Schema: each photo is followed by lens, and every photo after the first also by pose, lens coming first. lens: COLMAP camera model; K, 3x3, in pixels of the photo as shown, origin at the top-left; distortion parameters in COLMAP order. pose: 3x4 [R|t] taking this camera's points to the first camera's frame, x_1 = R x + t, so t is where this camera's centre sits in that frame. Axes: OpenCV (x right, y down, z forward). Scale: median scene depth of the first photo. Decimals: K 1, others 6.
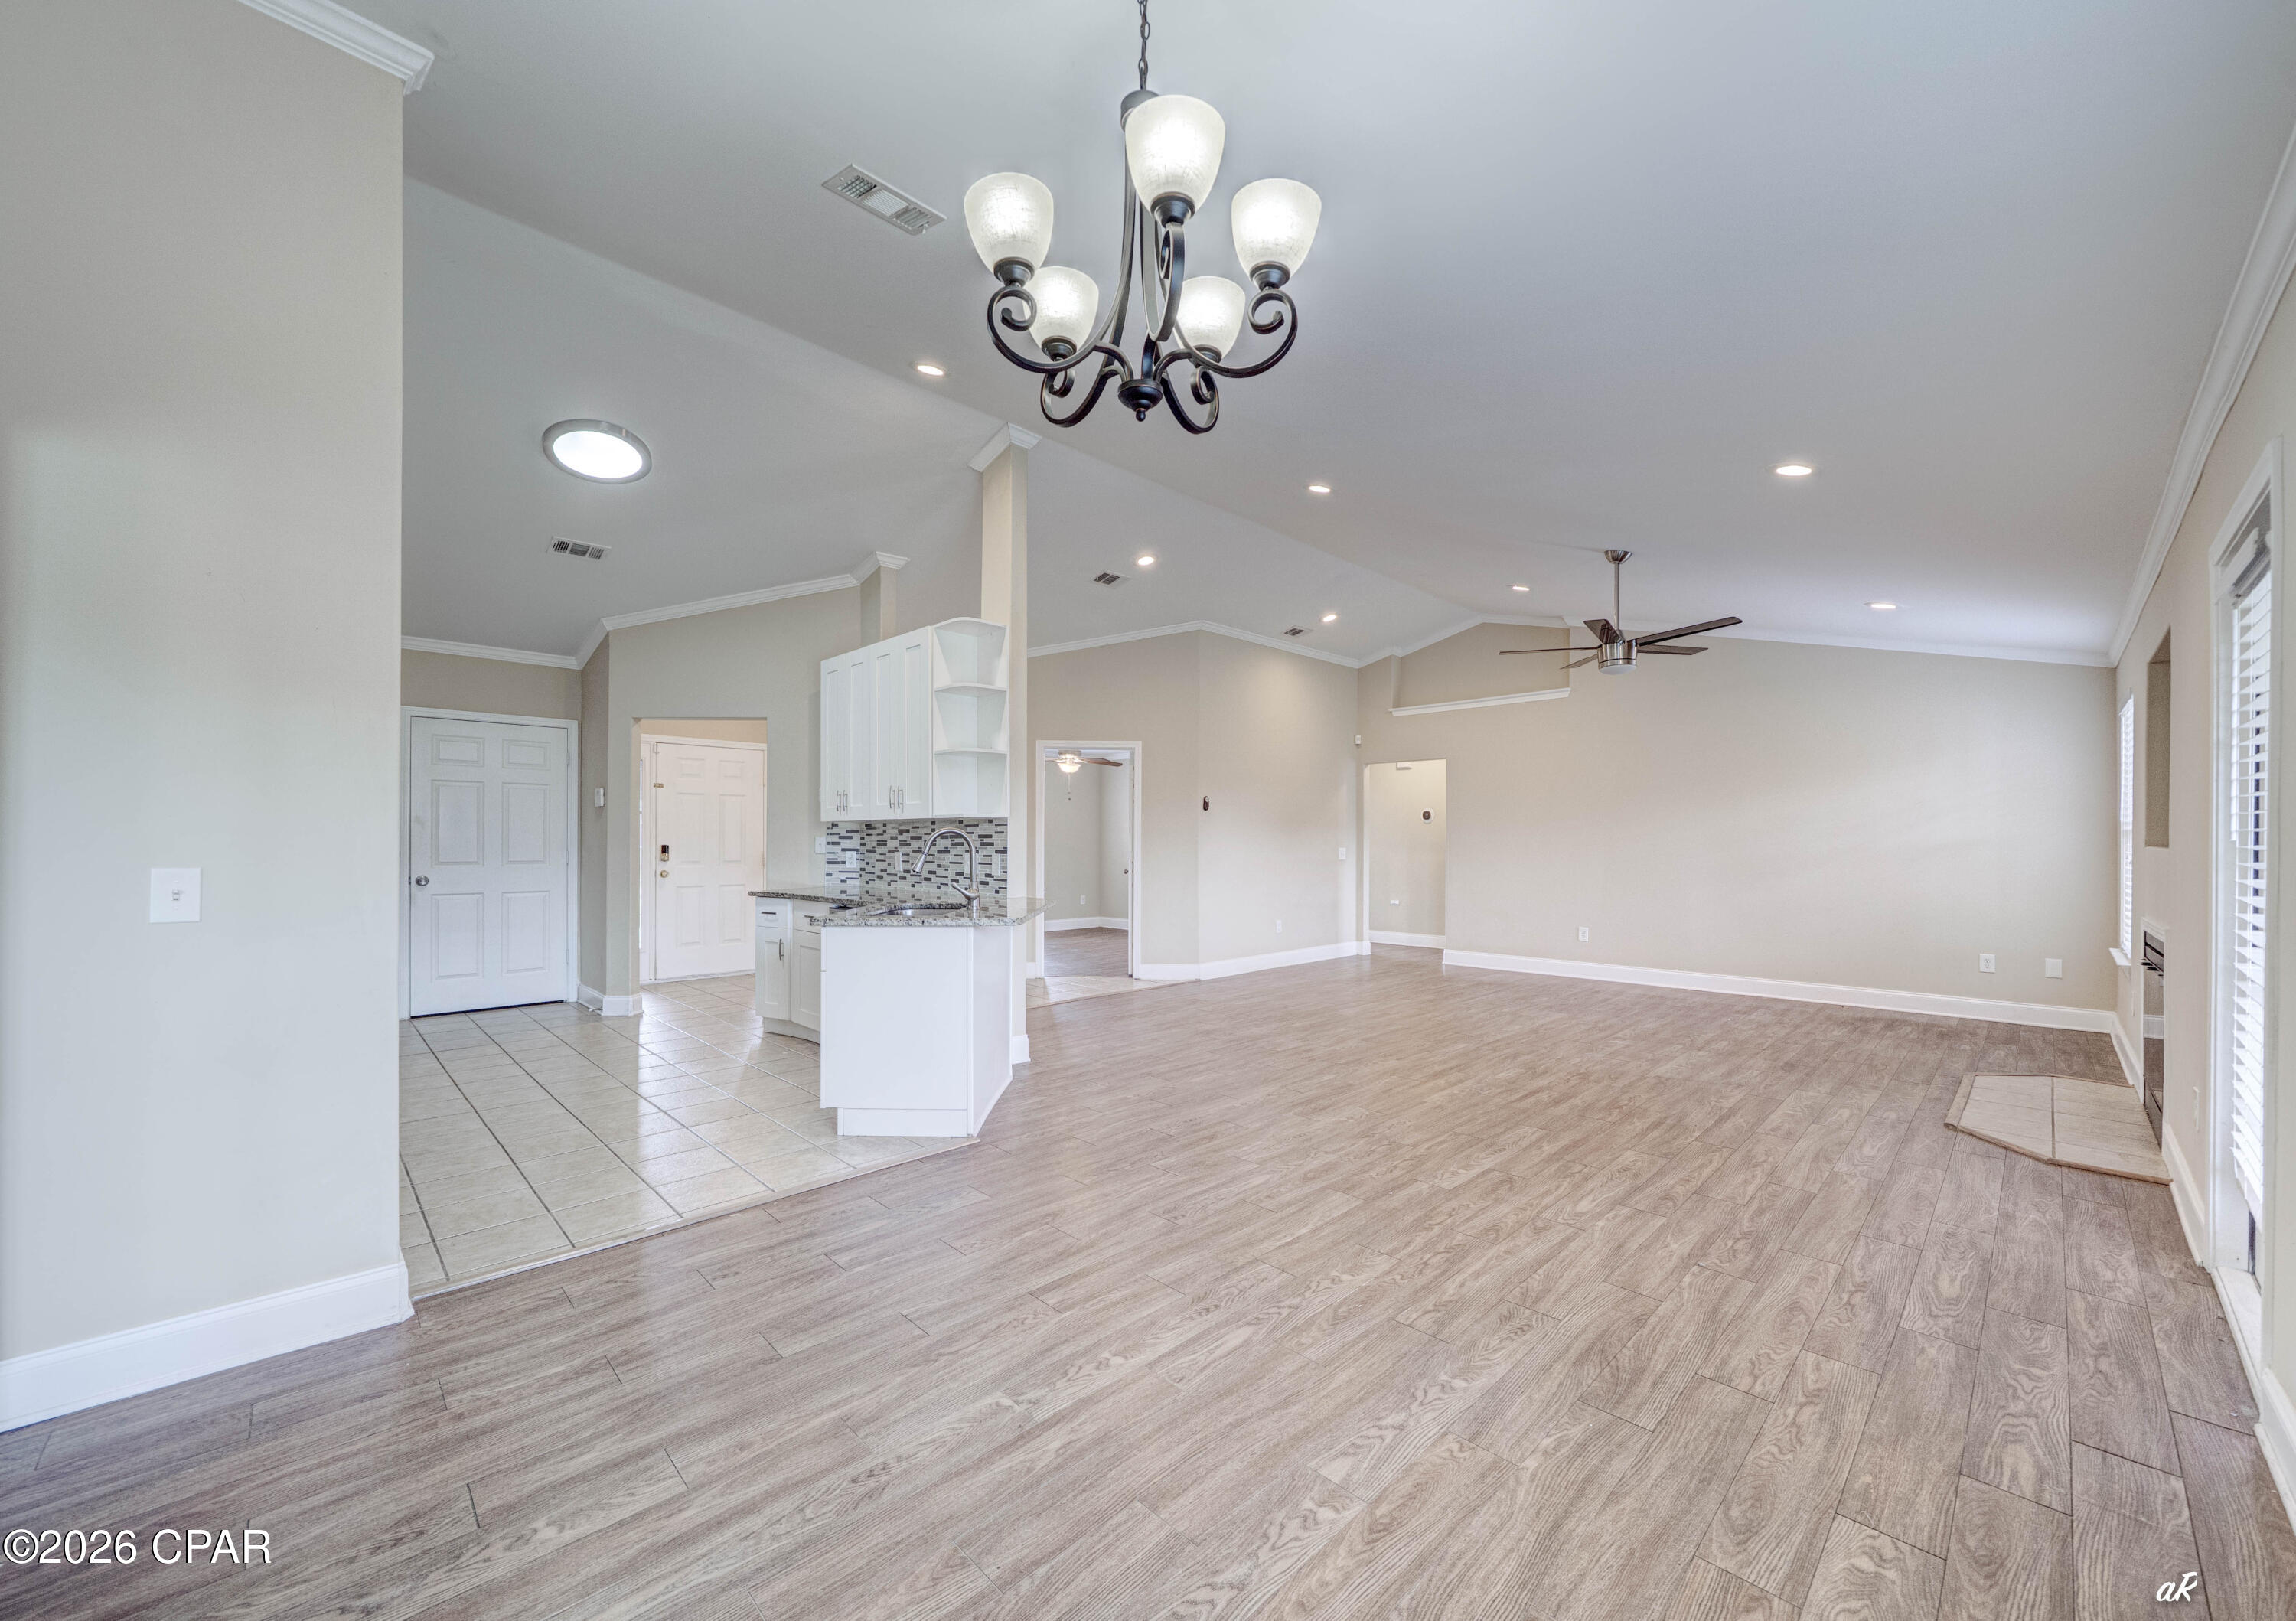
lens RADIAL K [[901.1, 0, 1173.0], [0, 901.1, 840.7], [0, 0, 1]] dist [-0.030709, 0.002330]
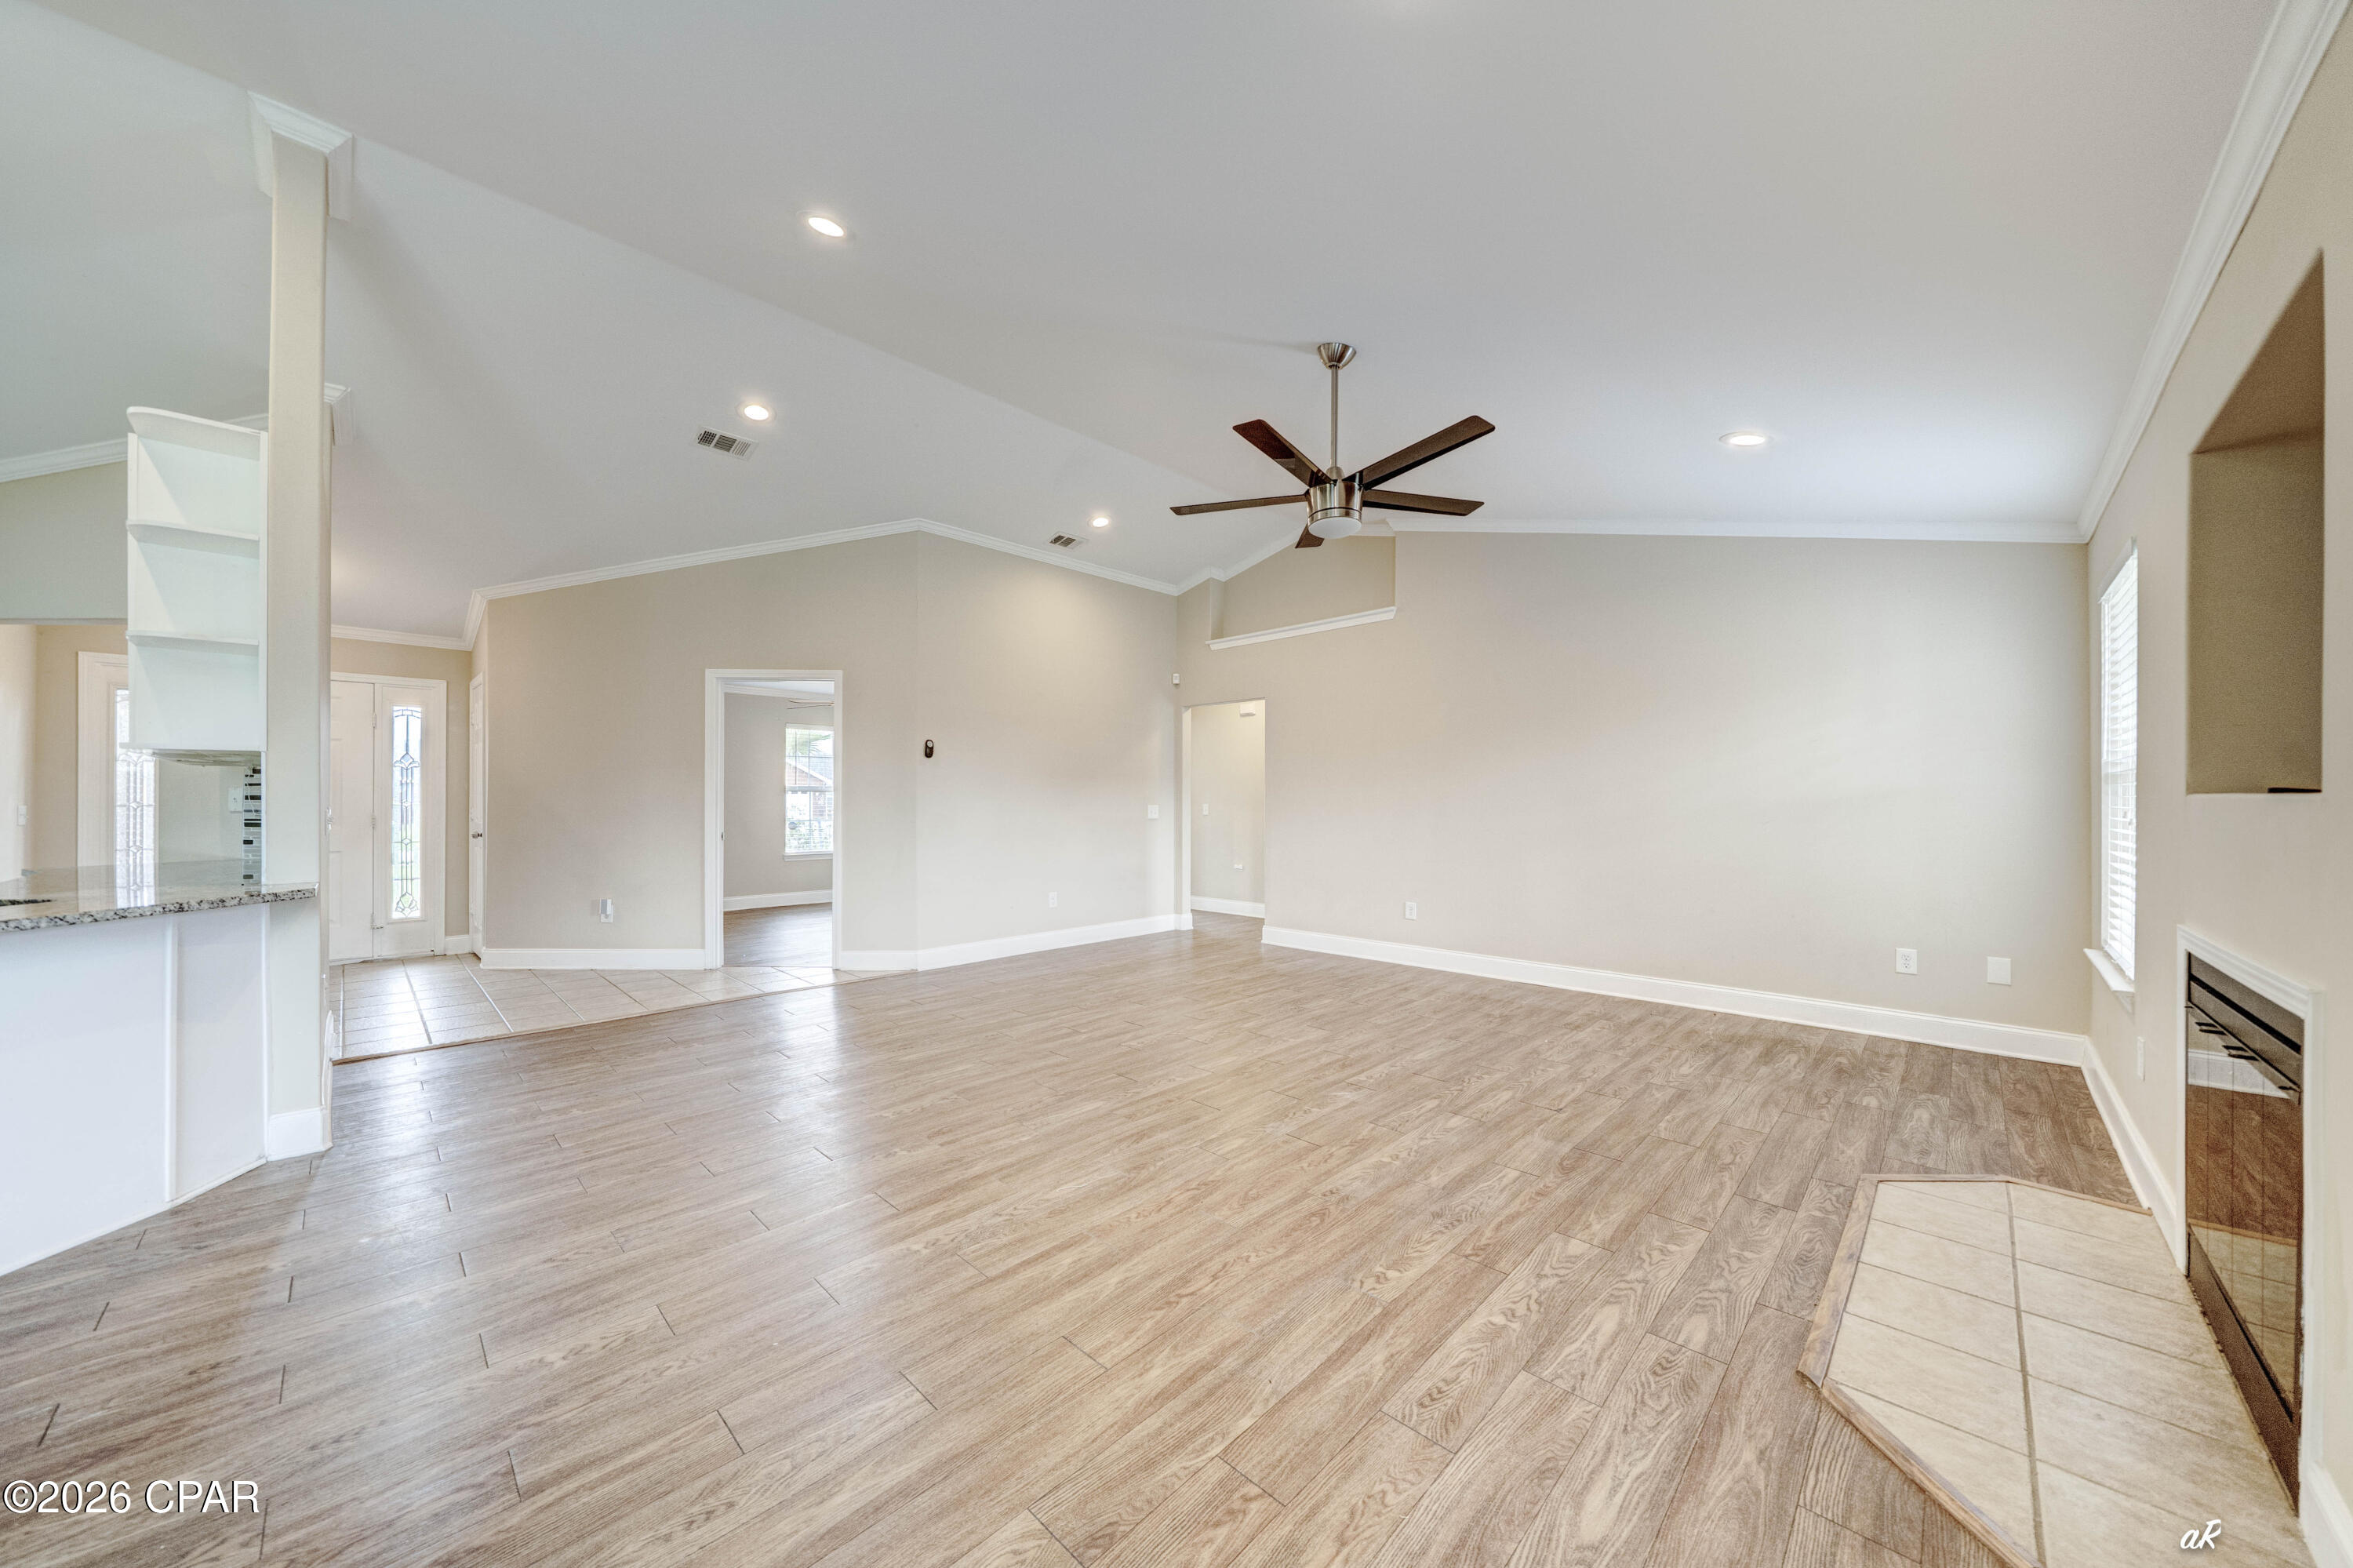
lens RADIAL K [[820.4, 0, 1208.3], [0, 820.4, 800.4], [0, 0, 1]] dist [-0.012045, -0.000810]
pose [[0.999585, -0.002209, 0.028727, 0.367113], [0.002194, 0.999997, 0.000567, 0.006809], [-0.028728, -0.000504, 0.999587, 0.382752]]
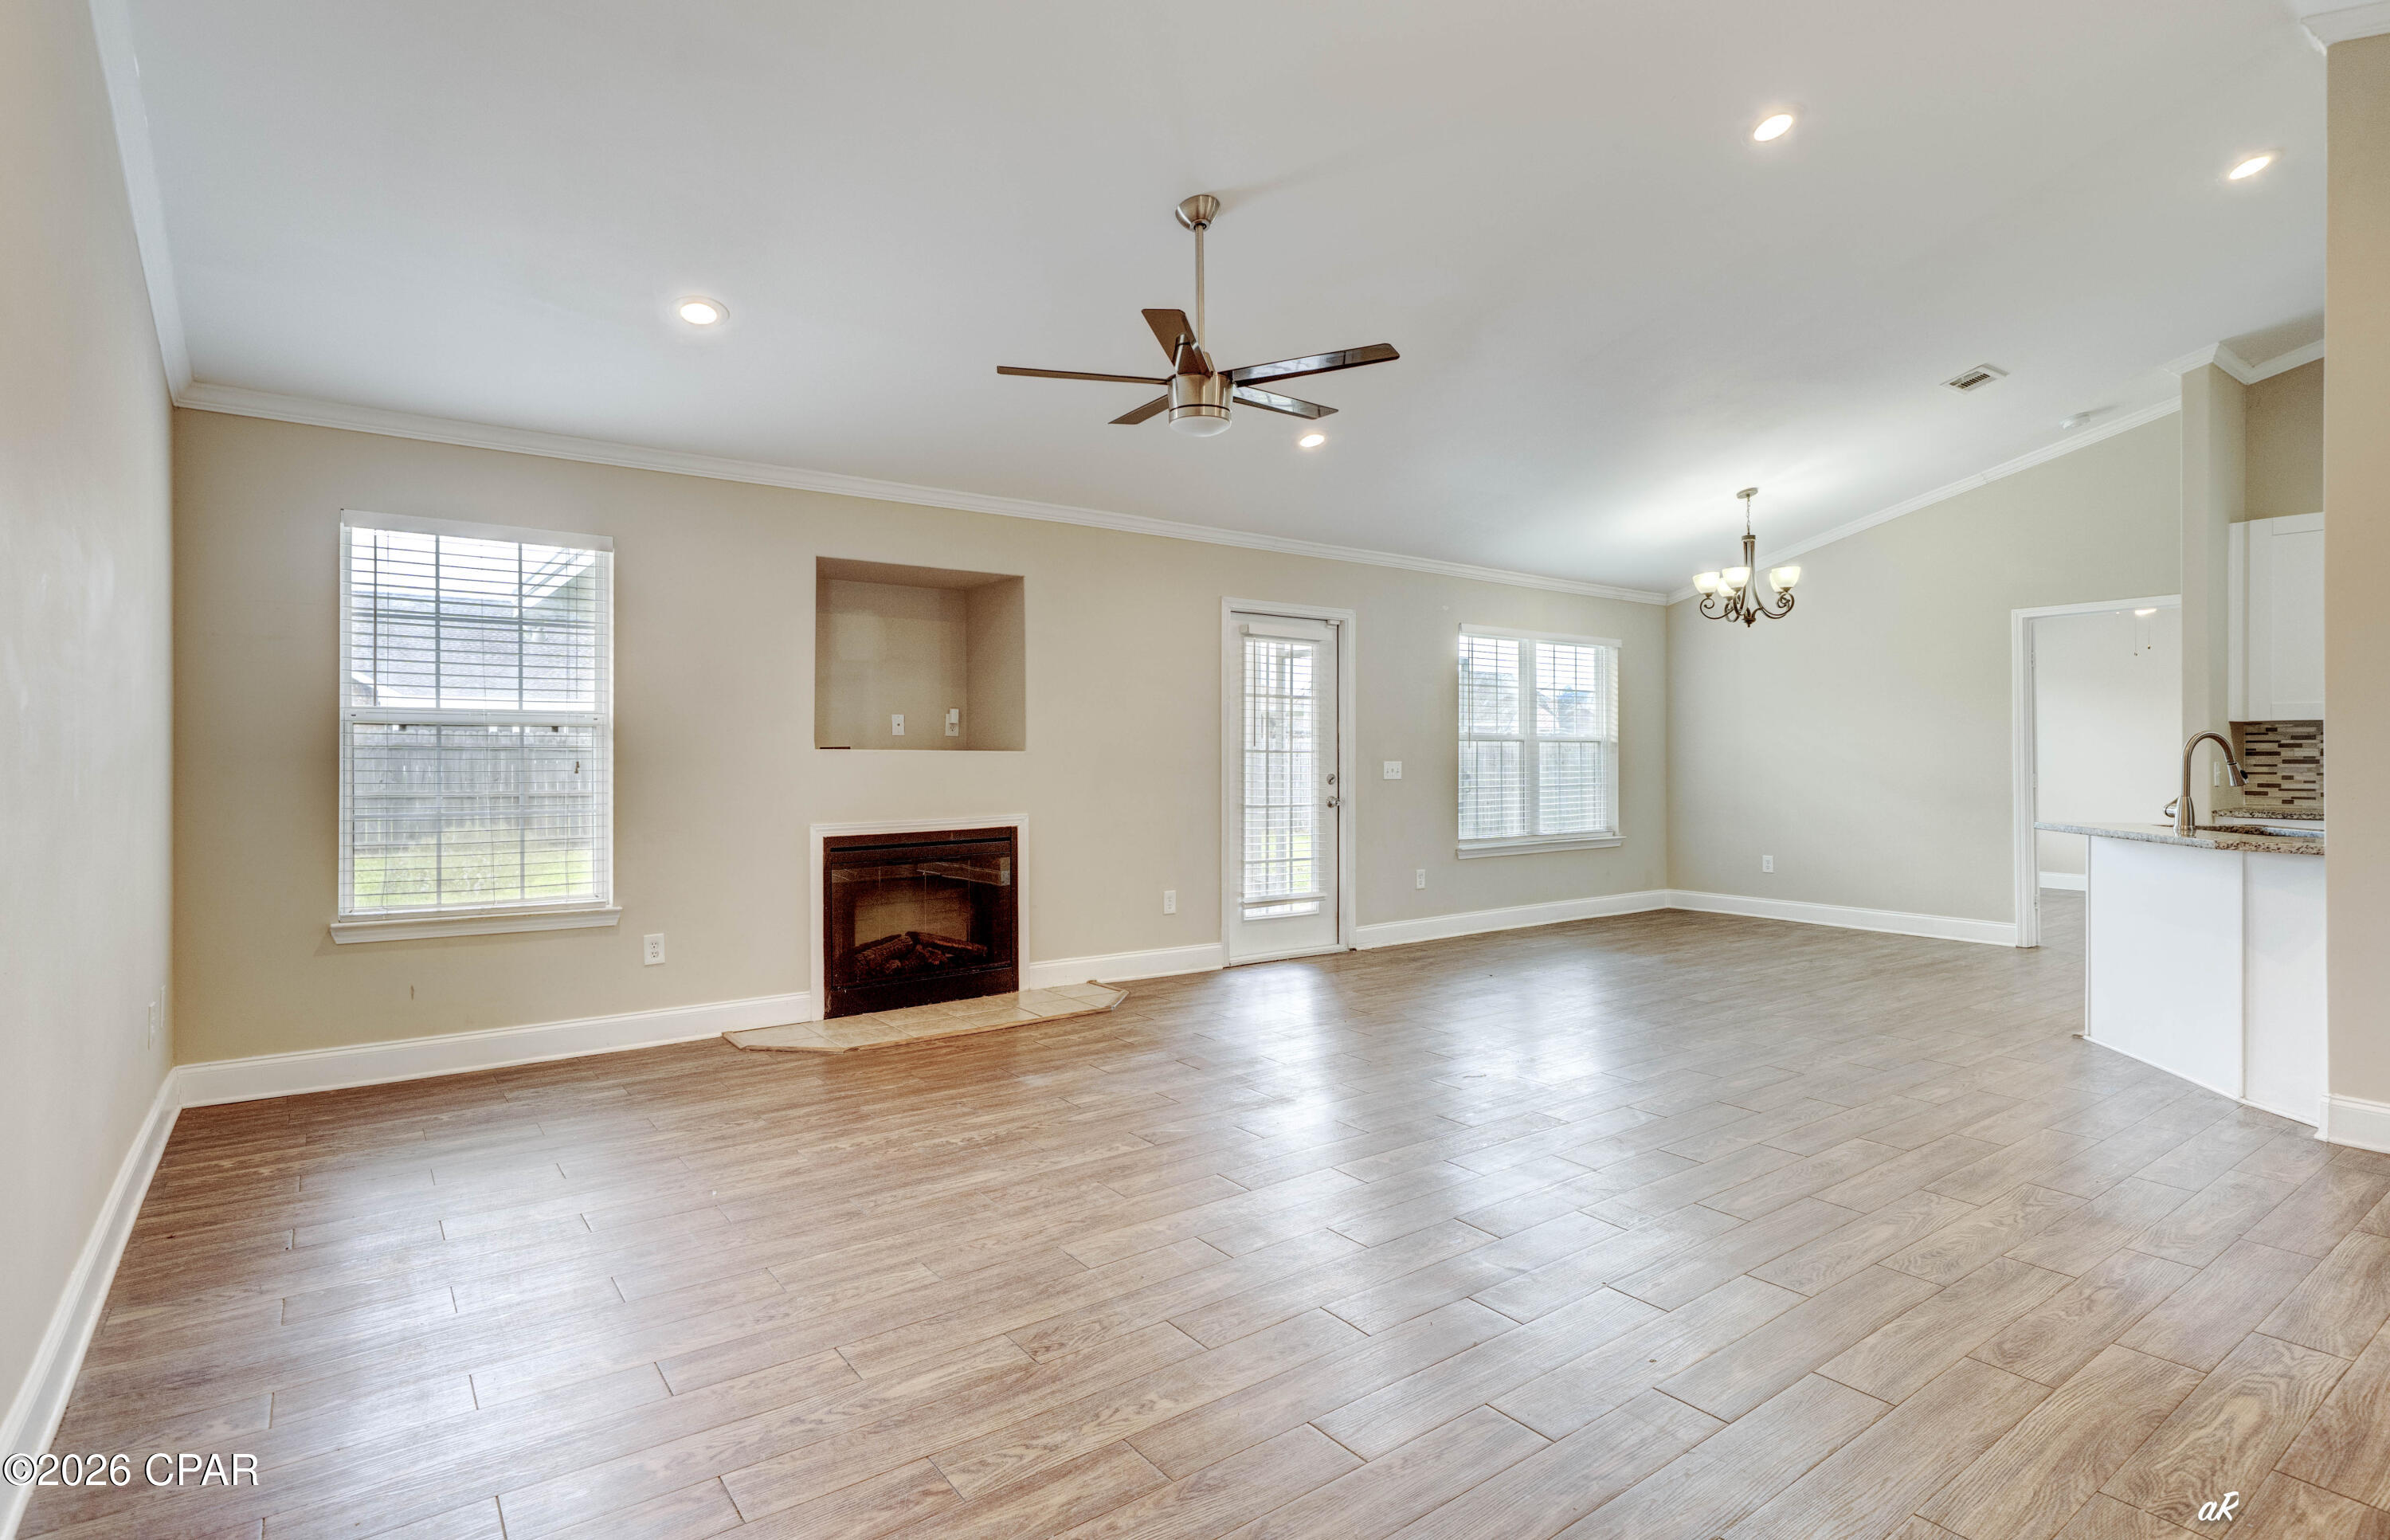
lens RADIAL K [[1193.7, 0, 1256.0], [0, 1193.7, 759.2], [0, 0, 1]] dist [-0.004485, 0.004853]
pose [[-0.992492, -0.006245, 0.122153, 0.355474], [-0.005427, 0.999961, 0.007028, 0.004632], [-0.122192, 0.006312, -0.992486, 1.604492]]
